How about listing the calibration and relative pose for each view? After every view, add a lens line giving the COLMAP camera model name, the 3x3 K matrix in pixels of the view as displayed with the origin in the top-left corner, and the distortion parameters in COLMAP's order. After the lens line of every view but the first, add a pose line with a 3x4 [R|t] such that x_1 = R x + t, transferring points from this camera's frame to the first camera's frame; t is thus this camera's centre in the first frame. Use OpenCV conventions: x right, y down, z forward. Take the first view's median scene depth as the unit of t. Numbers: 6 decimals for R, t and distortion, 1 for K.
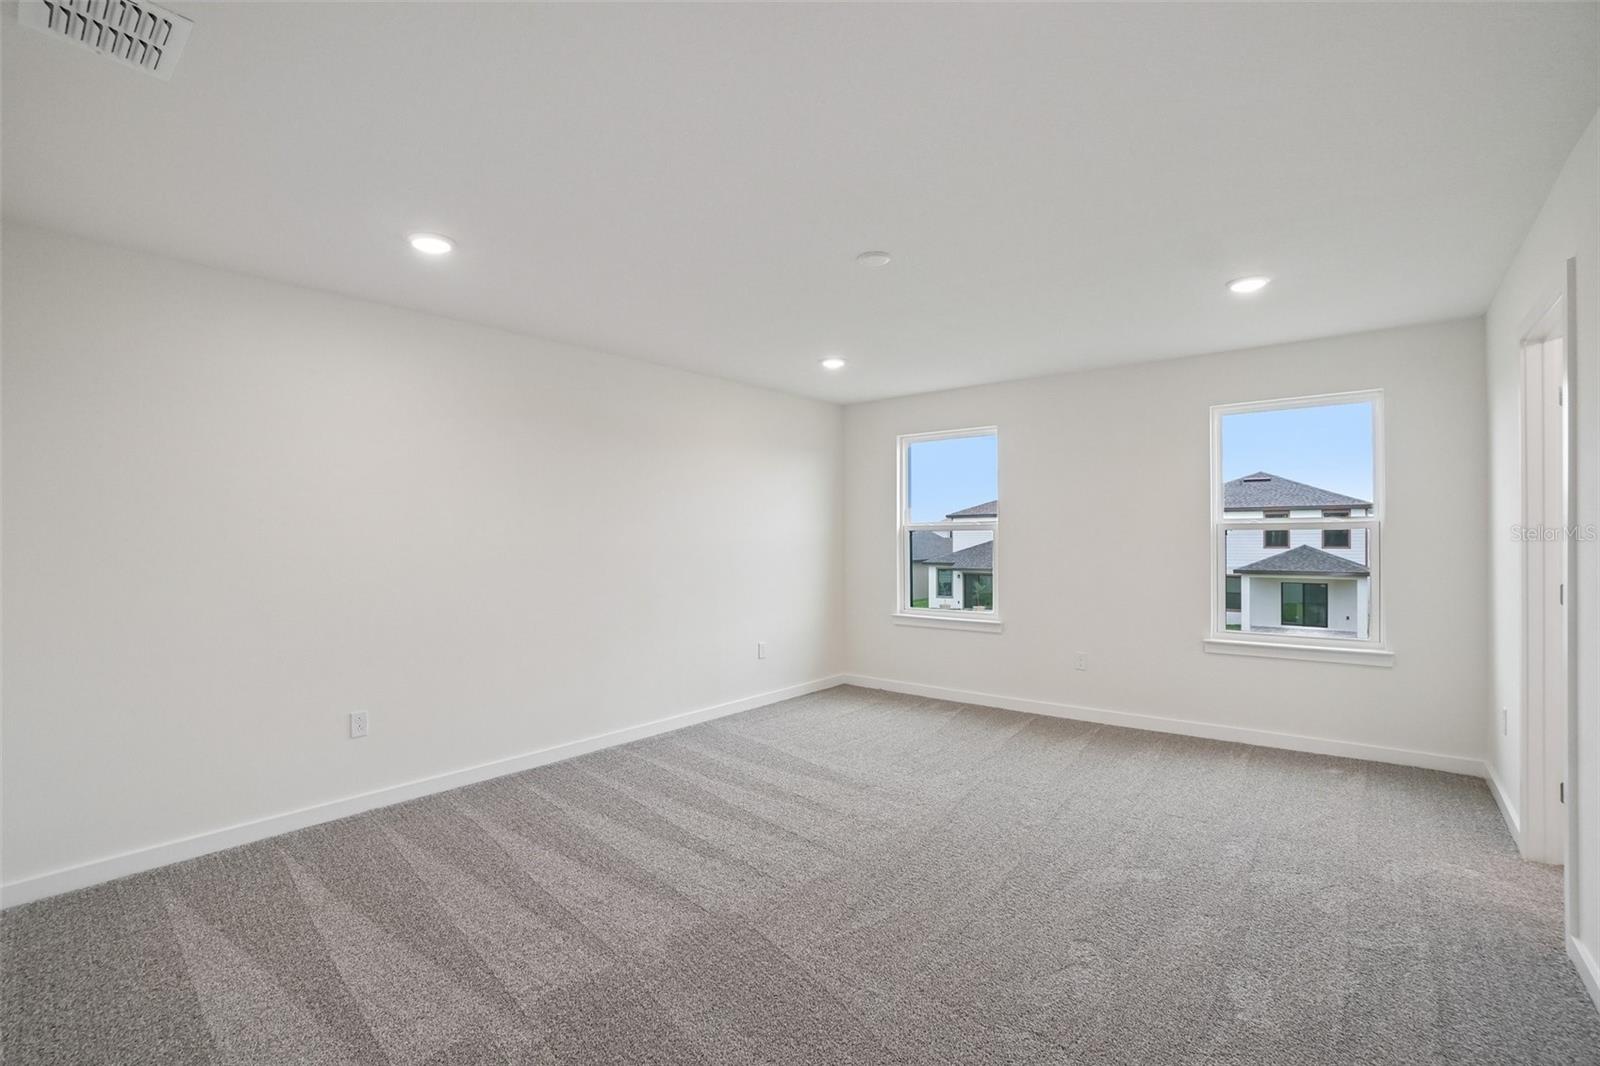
lens RADIAL K [[707.3, 0, 800.4], [0, 707.3, 524.6], [0, 0, 1]] dist [-0.060149, 0.023776]
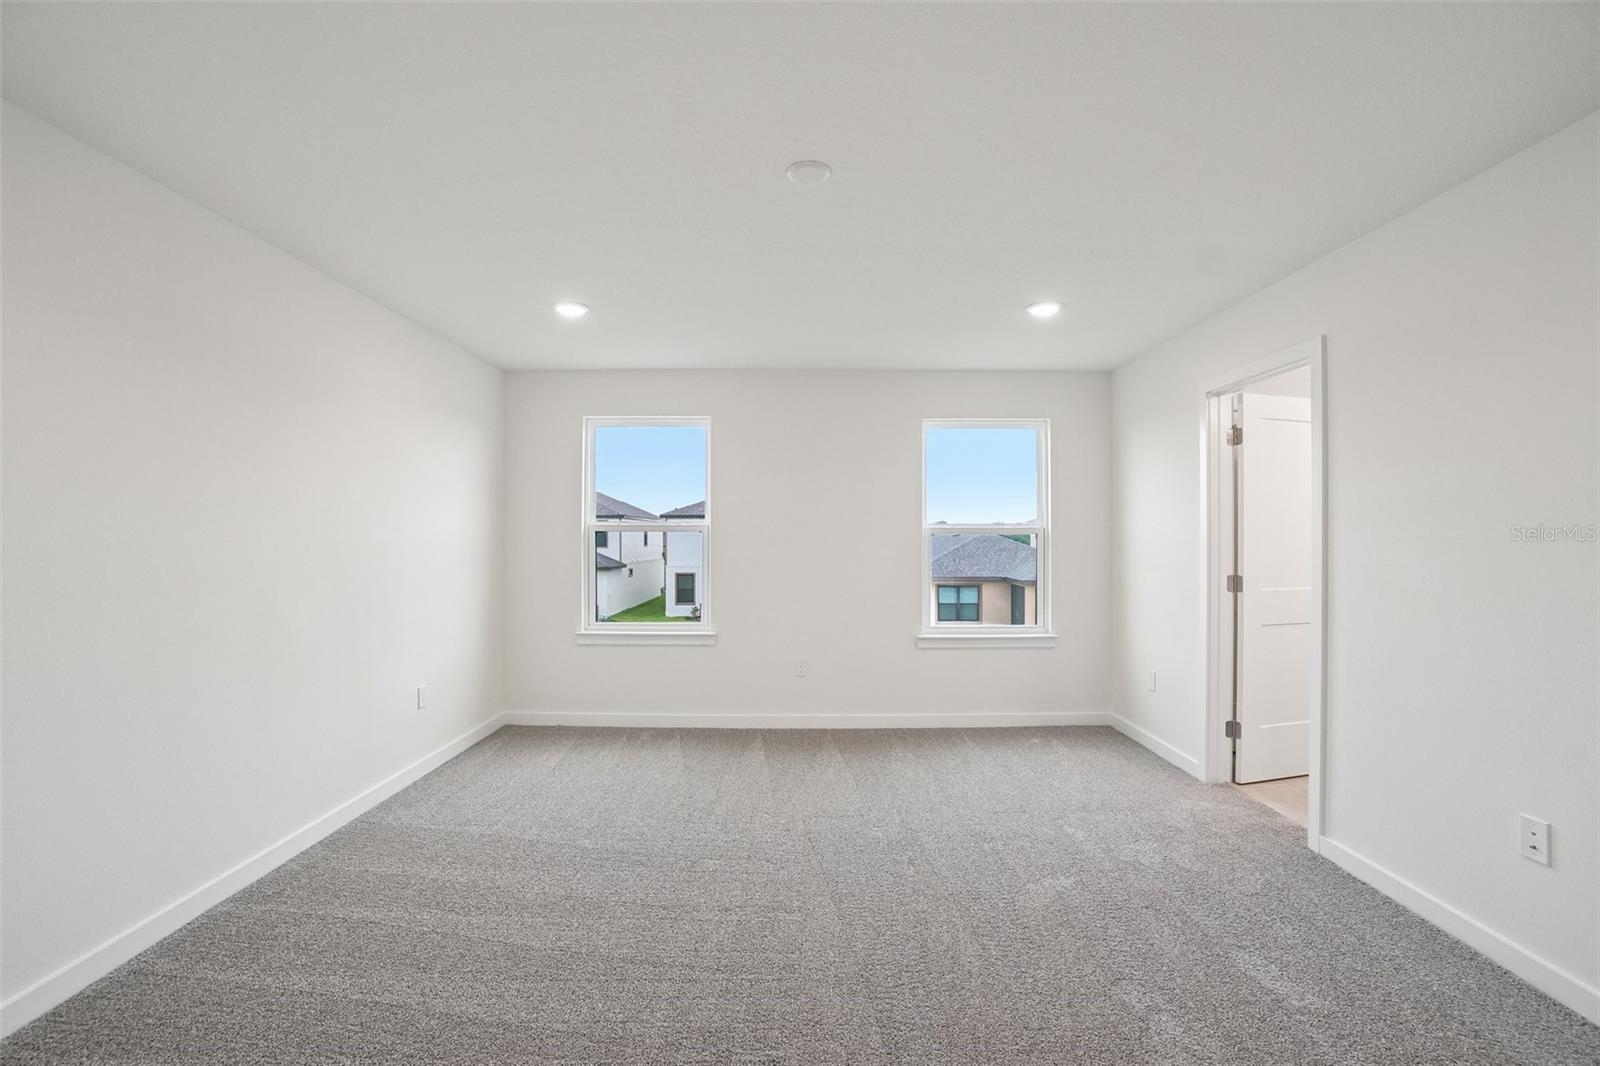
lens RADIAL K [[707.3, 0, 800.4], [0, 707.3, 524.6], [0, 0, 1]] dist [-0.060149, 0.023776]
pose [[0.783628, 0.014913, 0.621052, -0.243156], [-0.013128, 0.999886, -0.007446, 0.004409], [-0.621092, -0.002318, 0.783734, 0.267870]]
